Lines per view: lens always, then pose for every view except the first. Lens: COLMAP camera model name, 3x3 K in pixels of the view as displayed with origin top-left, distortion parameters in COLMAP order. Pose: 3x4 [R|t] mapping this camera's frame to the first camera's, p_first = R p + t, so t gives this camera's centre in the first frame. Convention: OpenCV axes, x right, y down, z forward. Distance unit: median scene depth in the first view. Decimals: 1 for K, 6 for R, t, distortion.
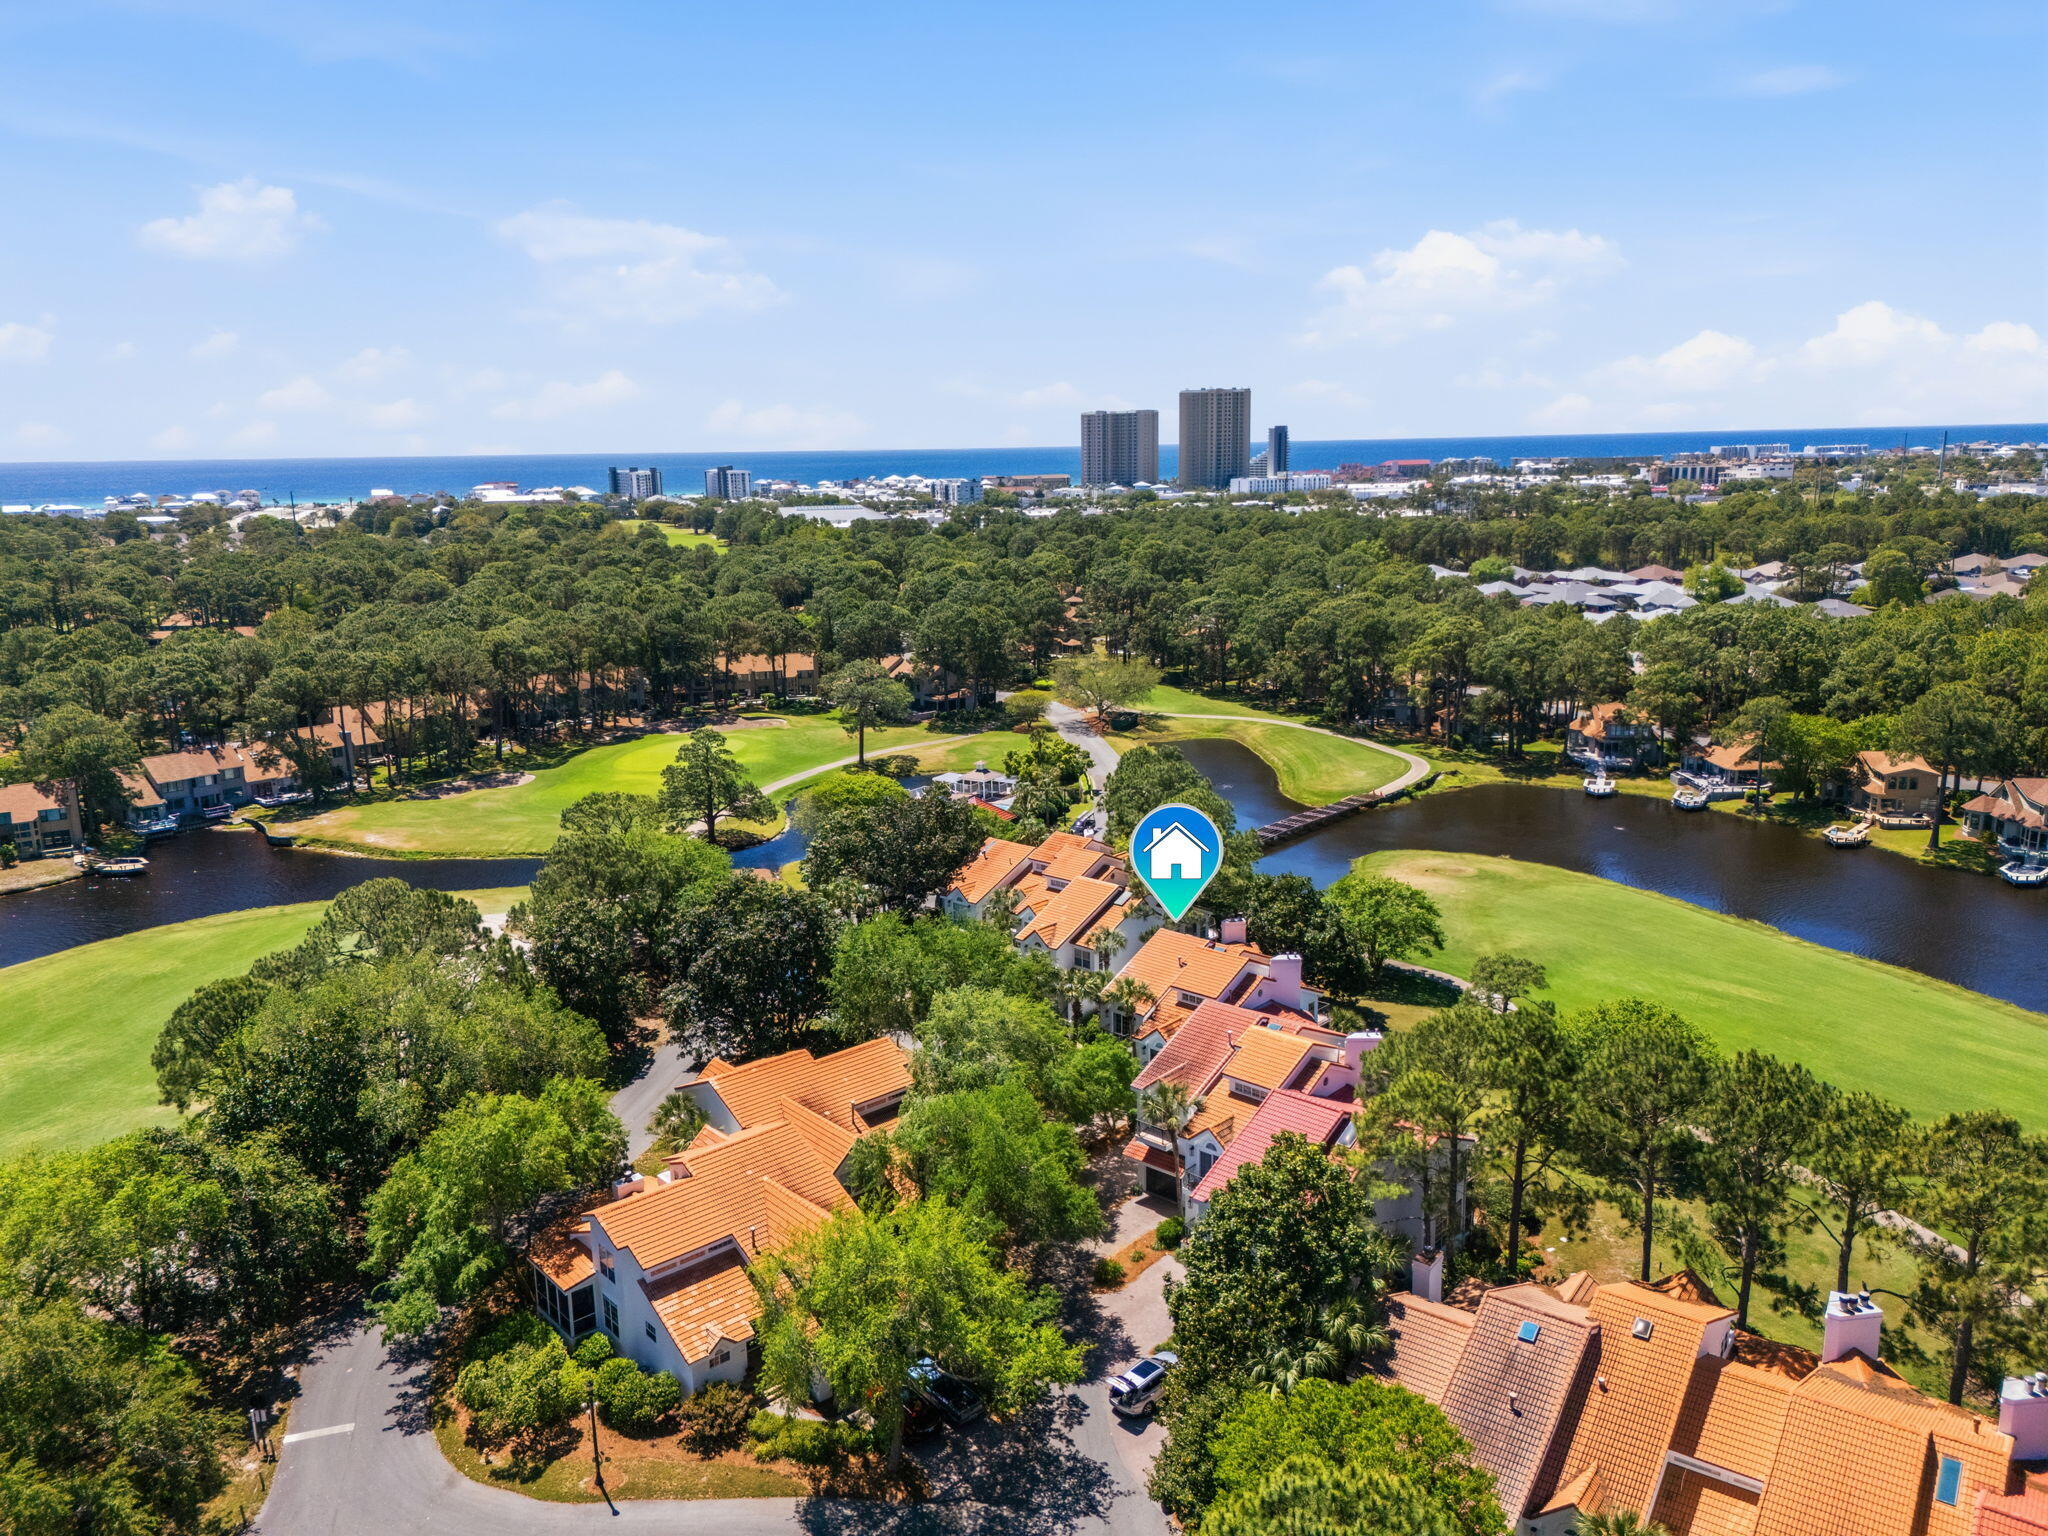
lens RADIAL K [[1356.4, 0, 1024.0], [0, 1356.4, 768.0], [0, 0, 1]] dist [-0.044540, 0.000578]
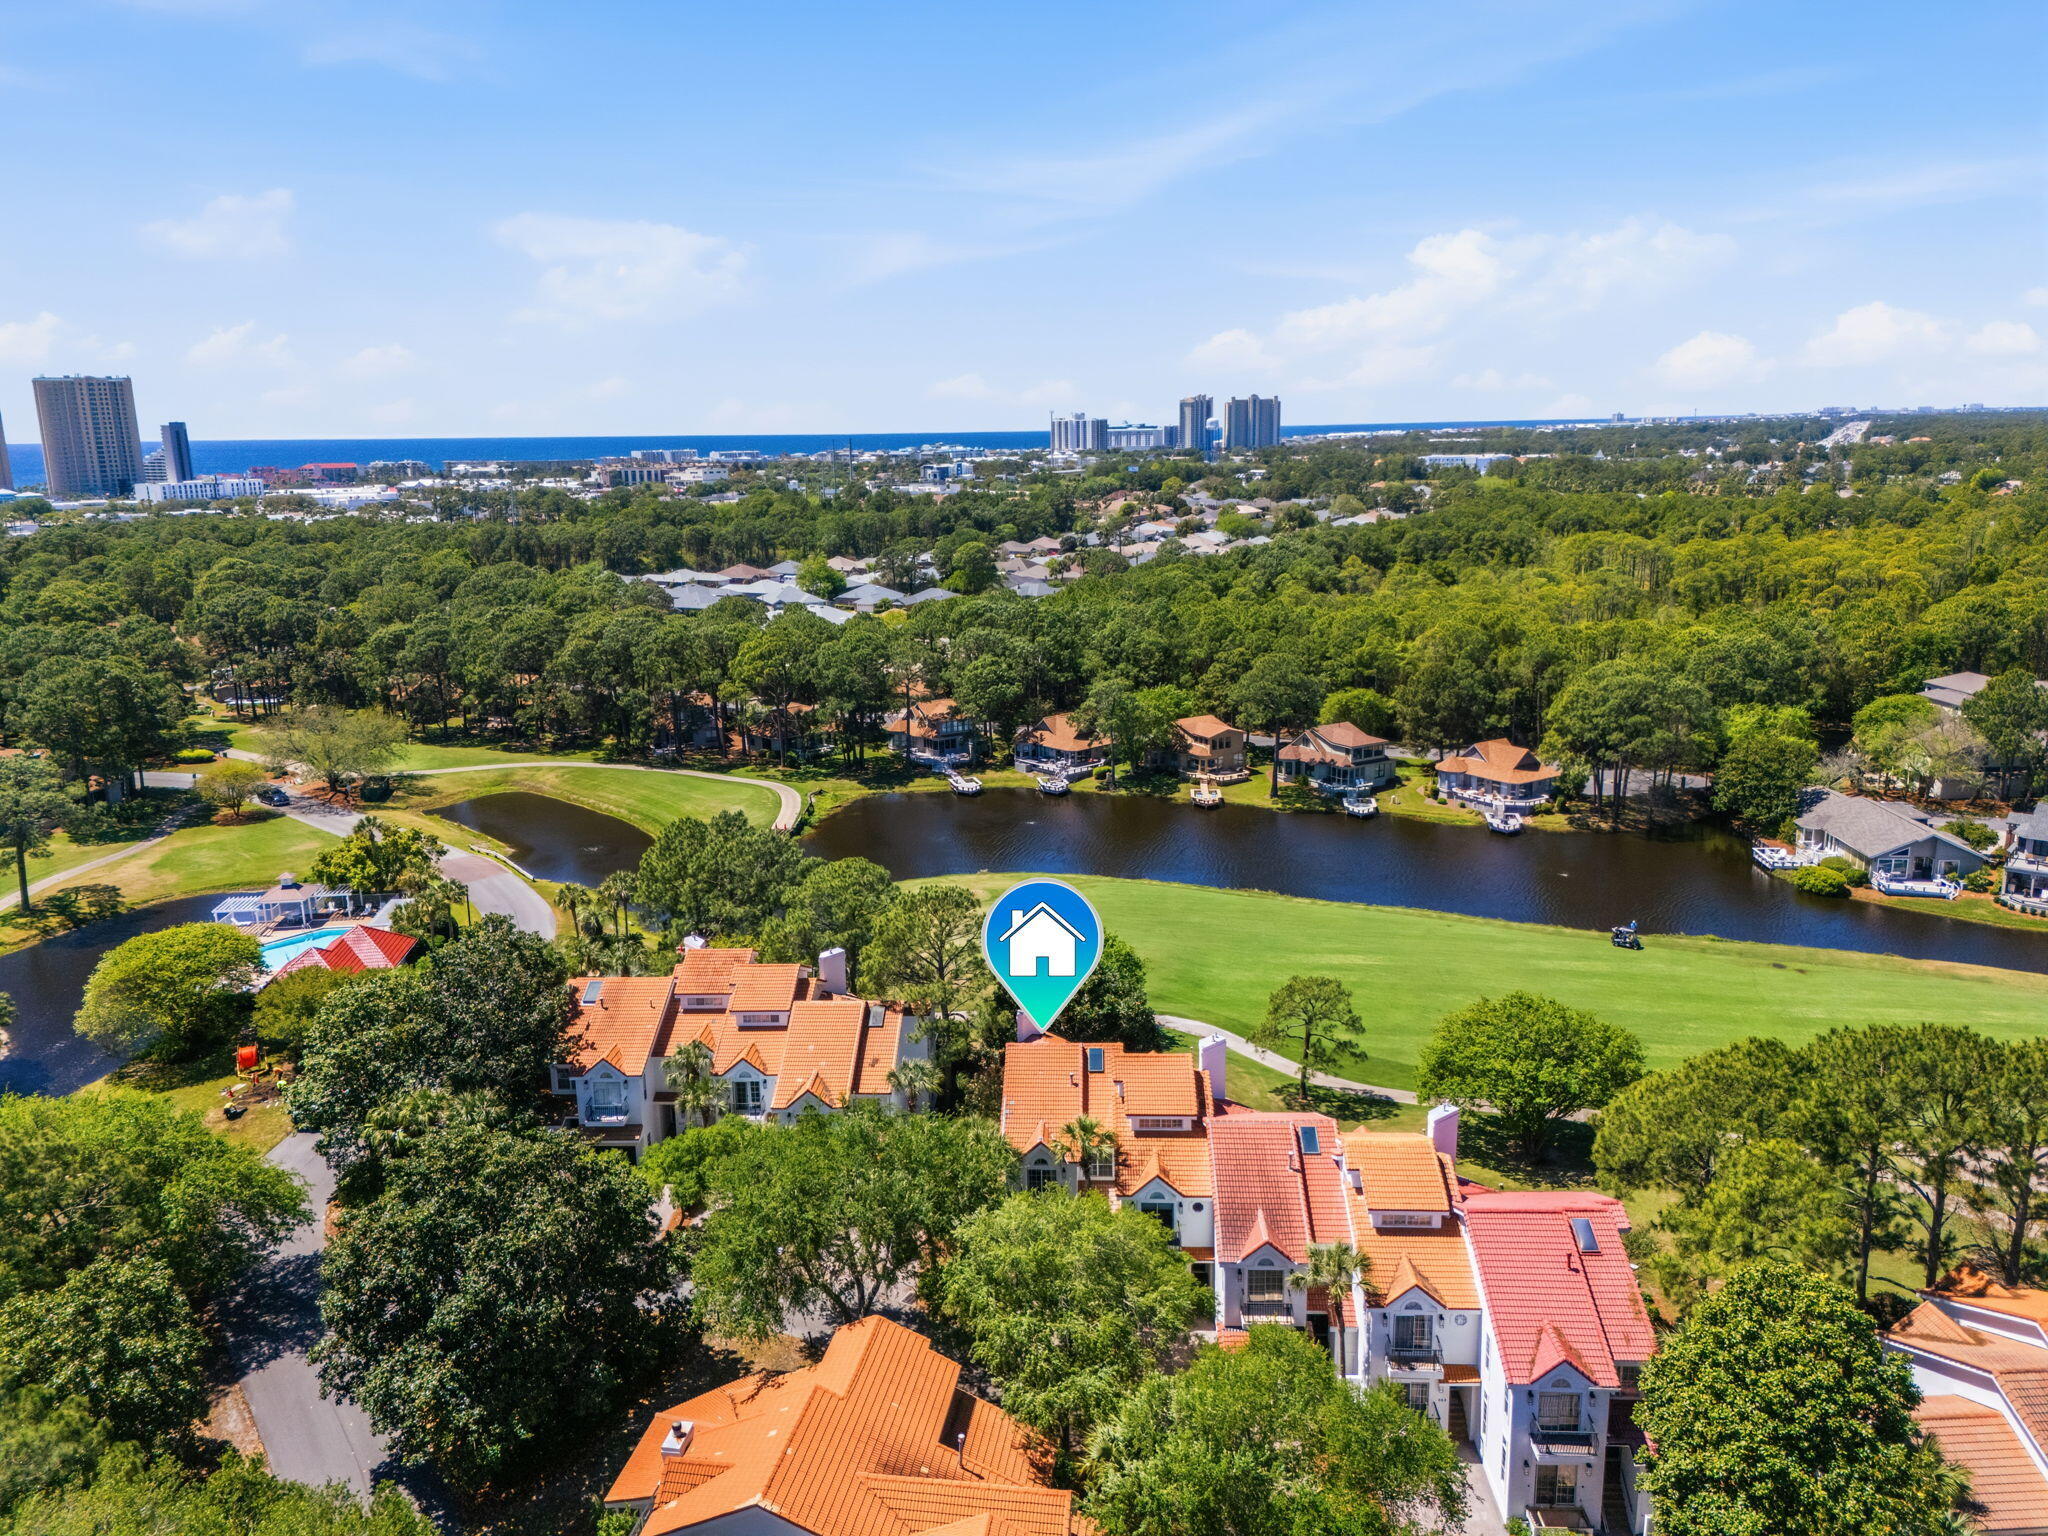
lens RADIAL K [[1356.4, 0, 1024.0], [0, 1356.4, 768.0], [0, 0, 1]] dist [-0.044540, 0.000578]
pose [[0.721340, -0.133858, 0.679522, -0.222189], [0.135762, 0.989439, 0.050791, -0.042810], [-0.679145, 0.055615, 0.731895, 0.220021]]
